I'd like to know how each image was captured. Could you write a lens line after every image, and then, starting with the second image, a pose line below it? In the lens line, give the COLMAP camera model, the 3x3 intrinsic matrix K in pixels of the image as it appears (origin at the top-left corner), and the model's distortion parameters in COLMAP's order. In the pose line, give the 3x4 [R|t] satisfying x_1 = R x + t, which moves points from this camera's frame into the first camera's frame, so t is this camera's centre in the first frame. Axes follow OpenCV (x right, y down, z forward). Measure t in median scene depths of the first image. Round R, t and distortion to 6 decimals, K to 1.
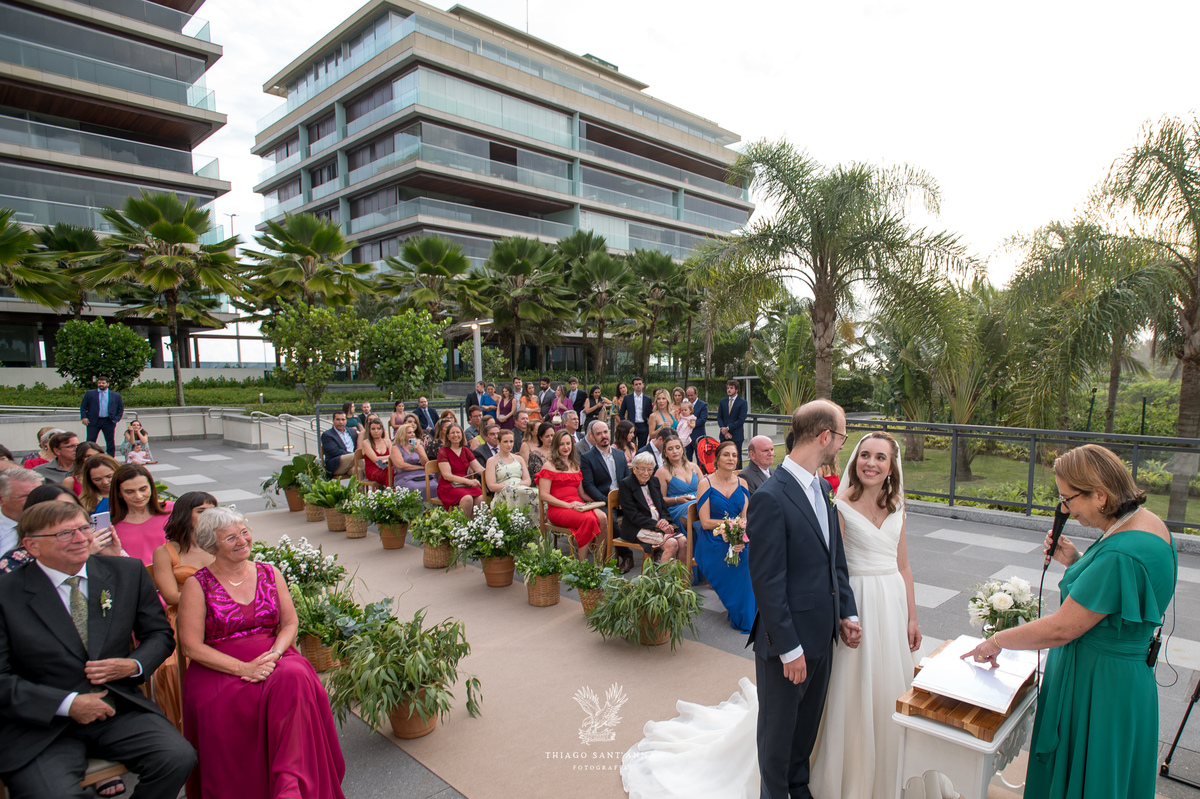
lens RADIAL K [[723.4, 0, 711.1], [0, 723.4, 450.4], [0, 0, 1]] dist [-0.034510, 0.016059]
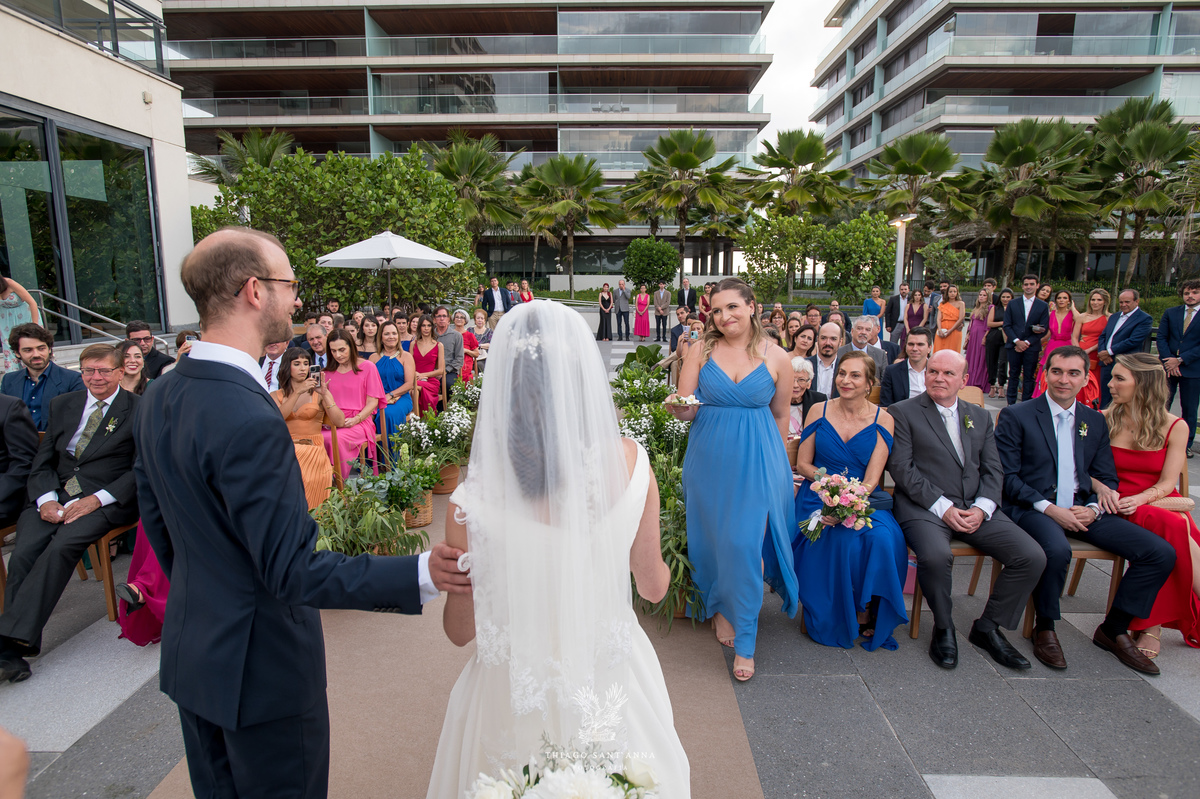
lens RADIAL K [[696.4, 0, 599.6], [0, 696.4, 402.5], [0, 0, 1]] dist [-0.048665, 0.029031]
pose [[0.628566, 0.131494, -0.766560, 0.074186], [-0.085996, 0.991311, 0.099533, -0.002080], [0.772988, 0.003358, 0.634412, 0.094684]]
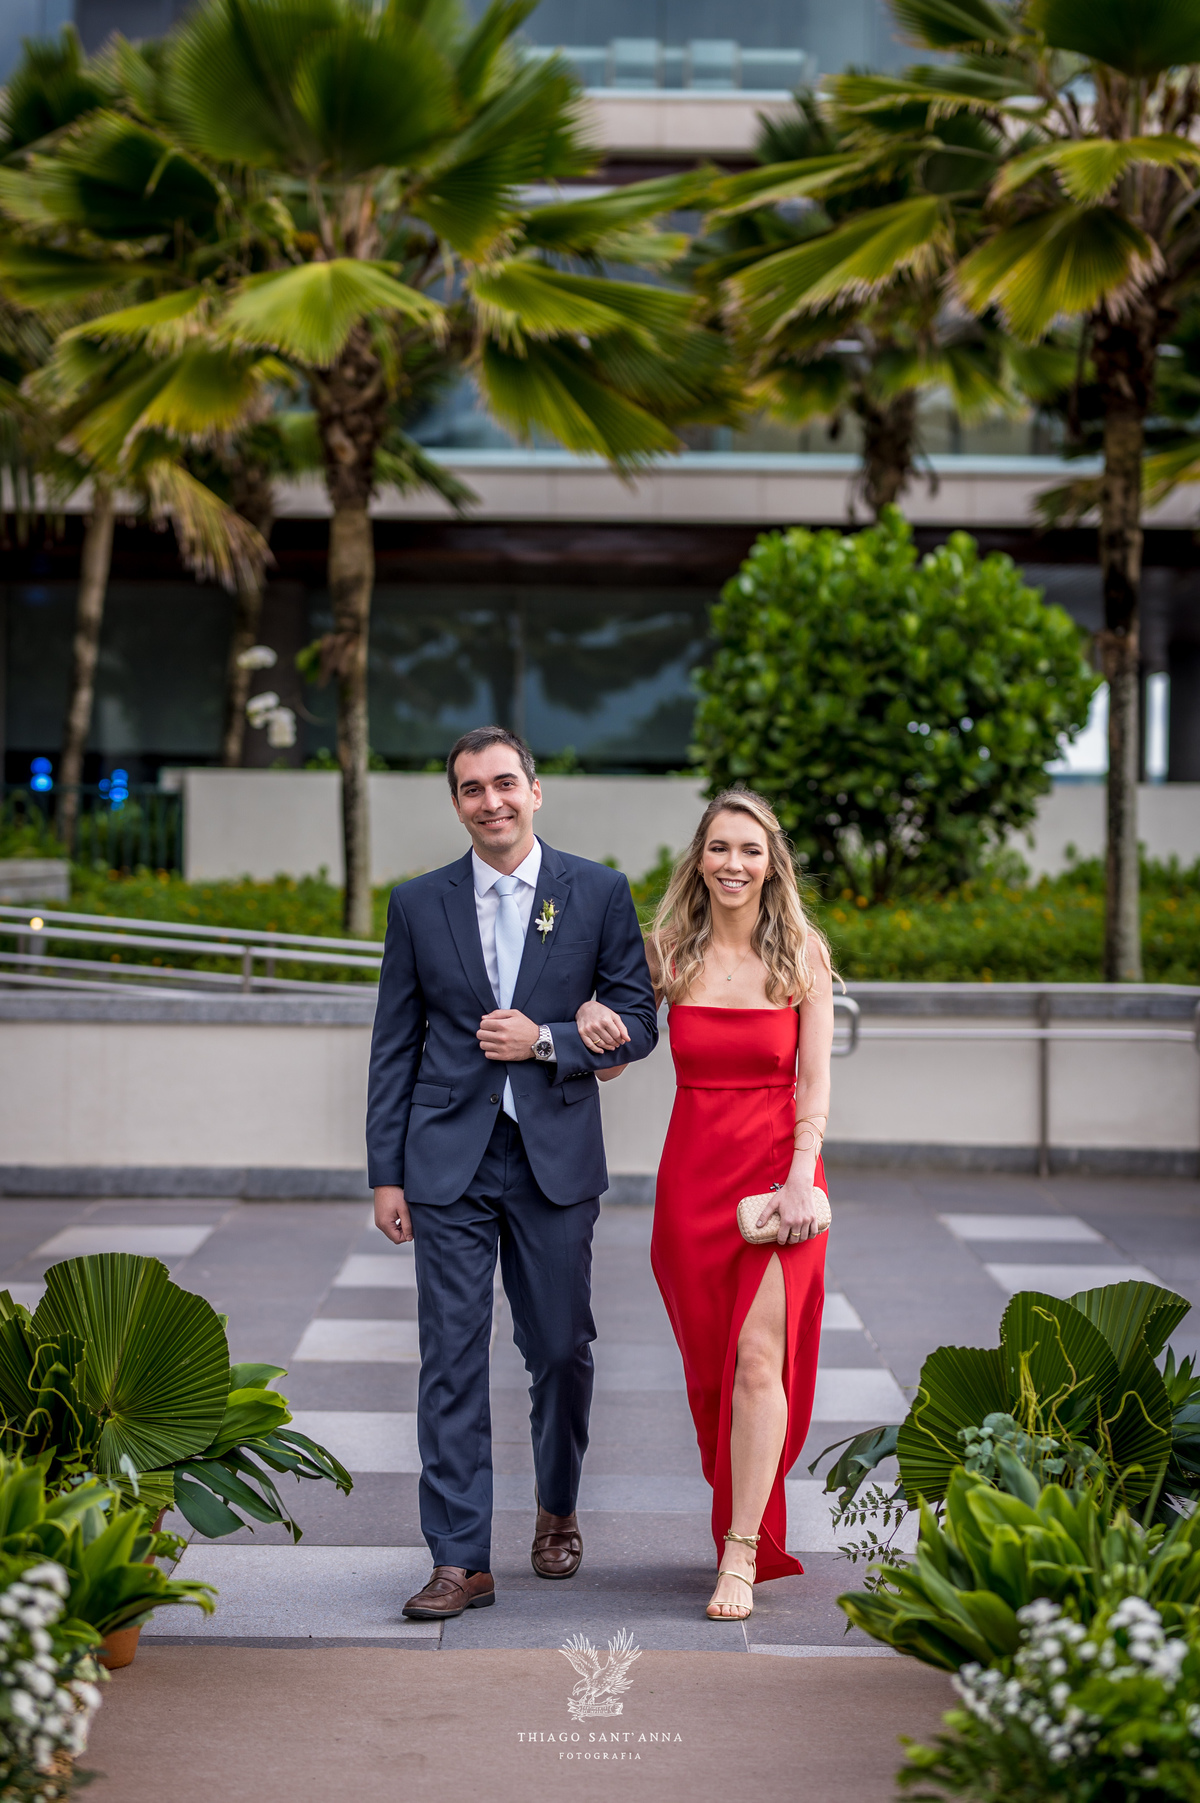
lens RADIAL K [[4547.1, 0, 602.8], [0, 4547.1, 896.5], [0, 0, 1]] dist [-0.014022, 0.000000]
pose [[0.655032, 0.015474, -0.755443, 0.014152], [-0.093486, 0.993768, -0.060704, -0.002285], [0.749796, 0.110386, 0.652396, 0.119372]]
